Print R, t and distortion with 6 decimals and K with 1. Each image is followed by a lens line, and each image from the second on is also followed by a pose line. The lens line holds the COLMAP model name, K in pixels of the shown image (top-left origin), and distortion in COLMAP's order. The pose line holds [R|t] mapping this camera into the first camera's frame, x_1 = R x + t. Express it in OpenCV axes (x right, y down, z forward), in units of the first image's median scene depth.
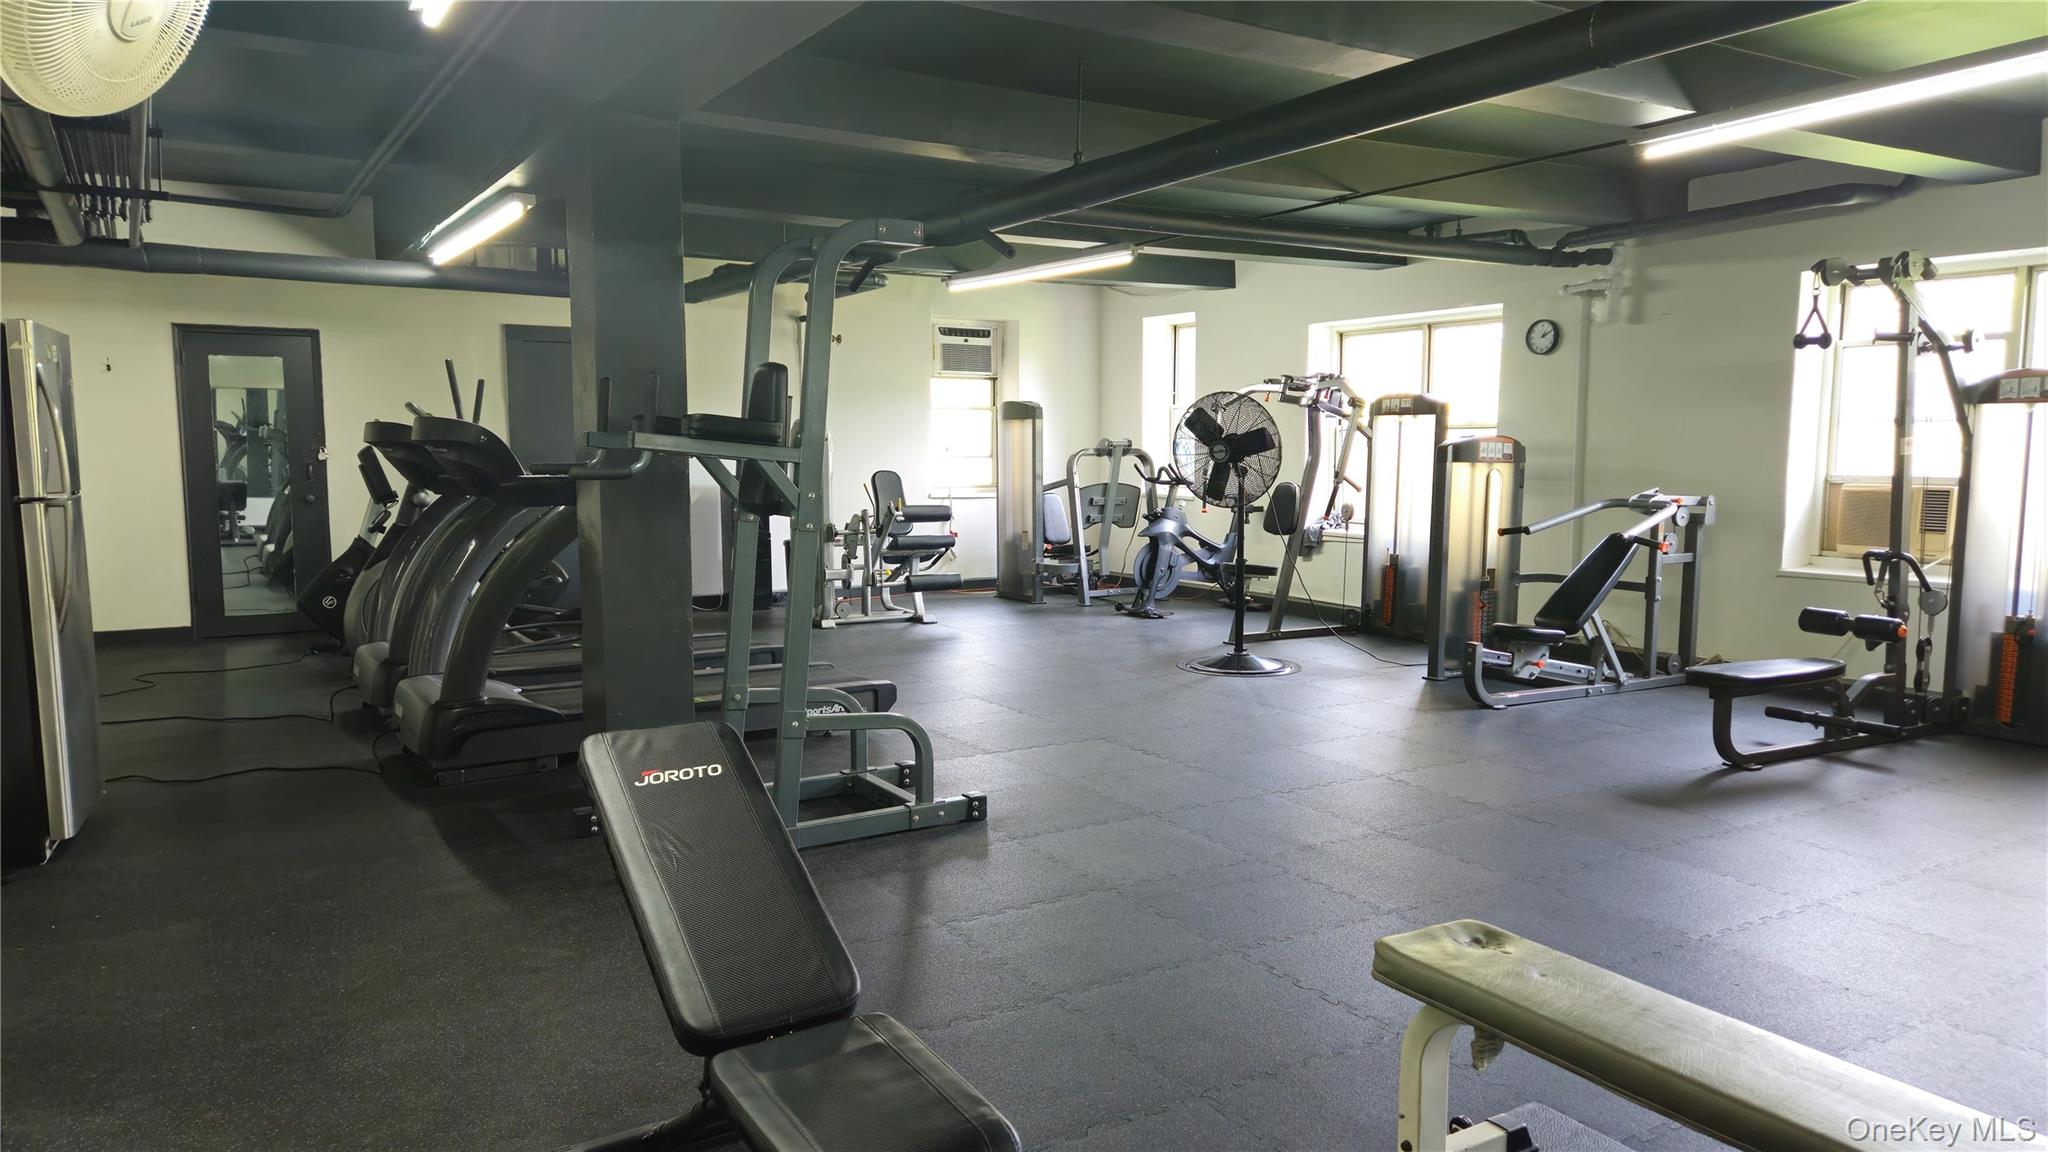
lens RADIAL K [[1369.2, 0, 1029.4], [0, 1369.2, 576.5], [0, 0, 1]] dist [0.087124, -0.073870]
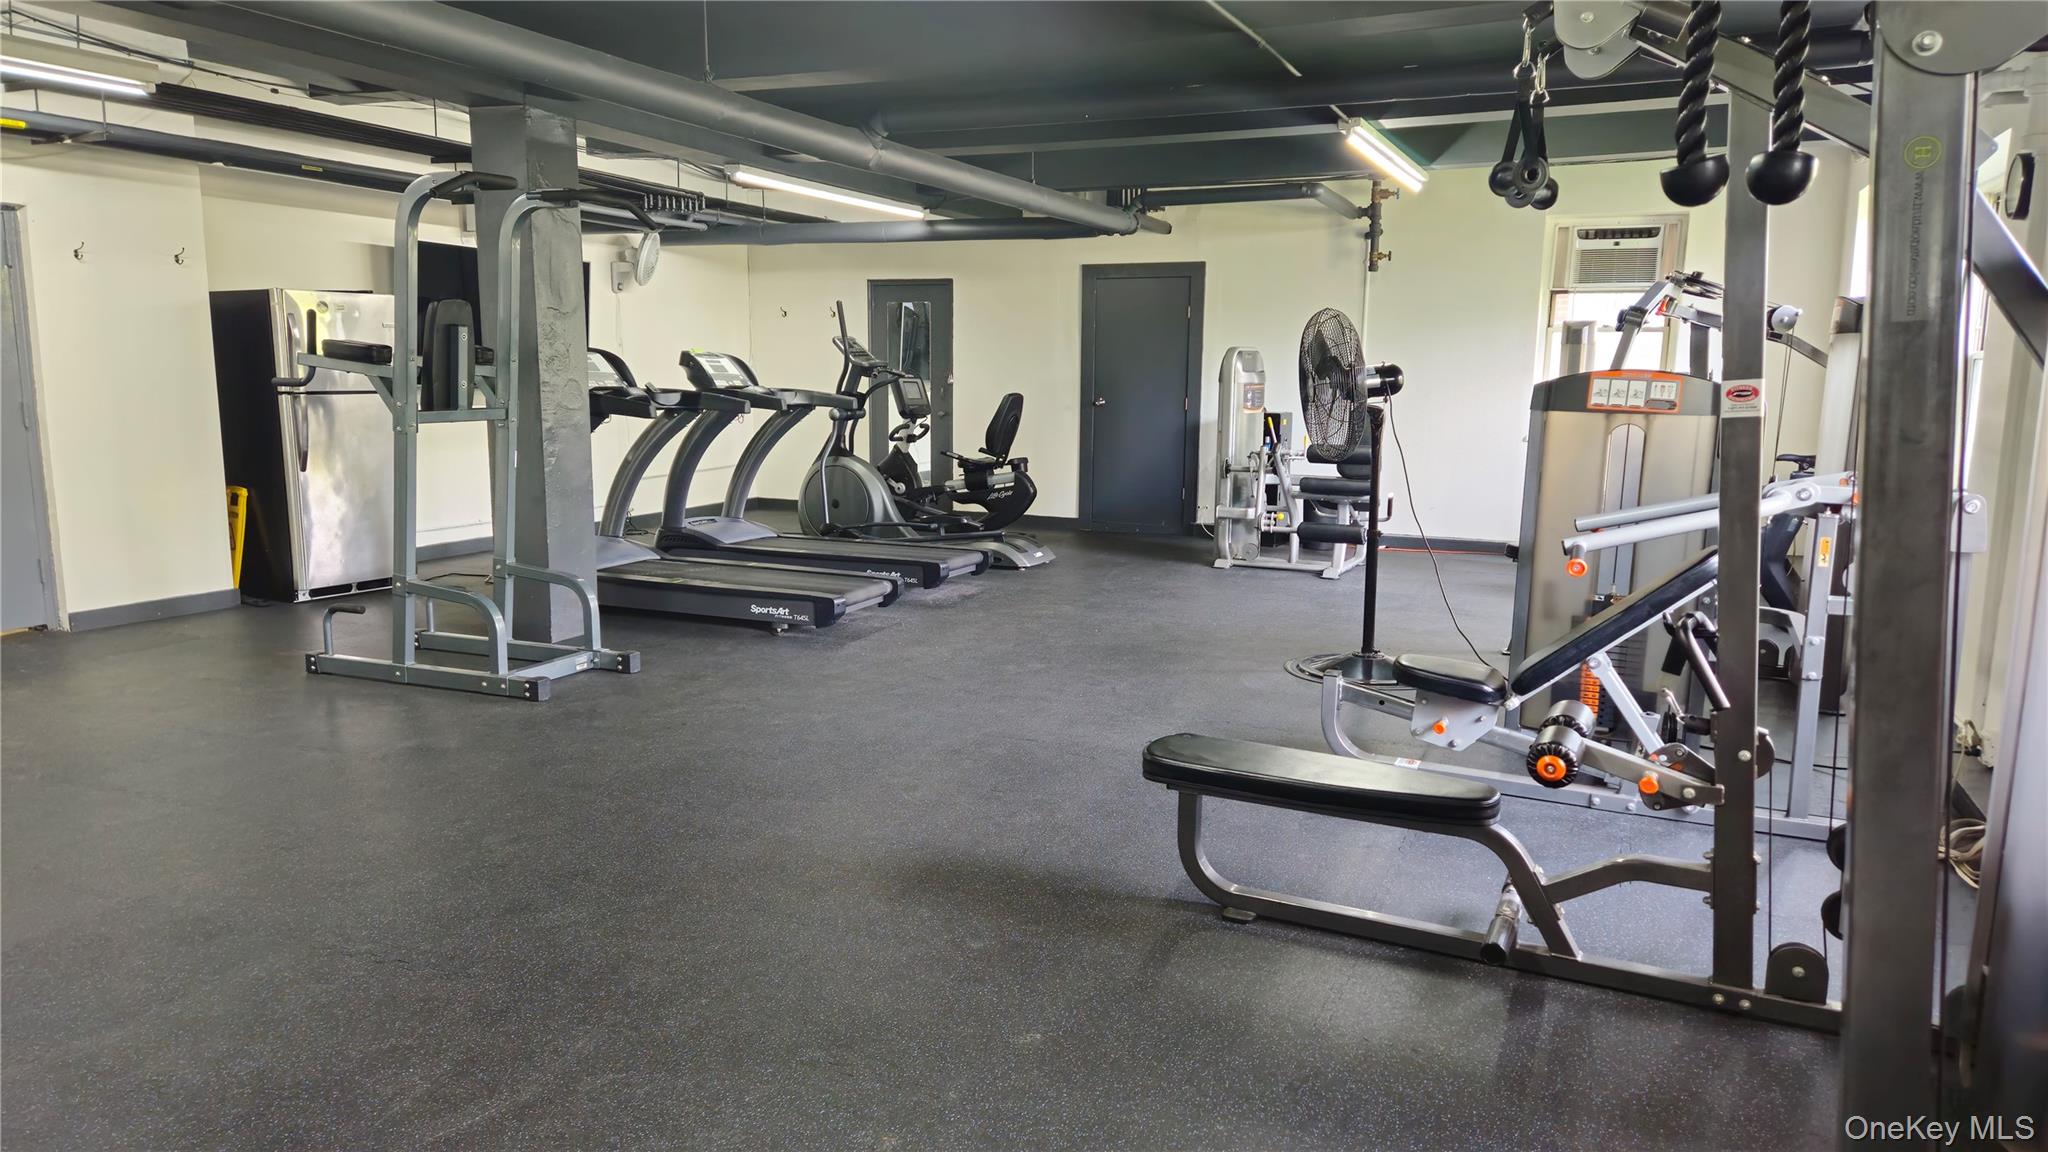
lens RADIAL K [[1369.2, 0, 1029.4], [0, 1369.2, 576.5], [0, 0, 1]] dist [0.087124, -0.073870]
pose [[0.566637, 0.133085, -0.813149, 0.556792], [-0.092214, 0.990913, 0.097921, -0.037788], [0.818791, 0.019498, 0.573760, 0.342044]]
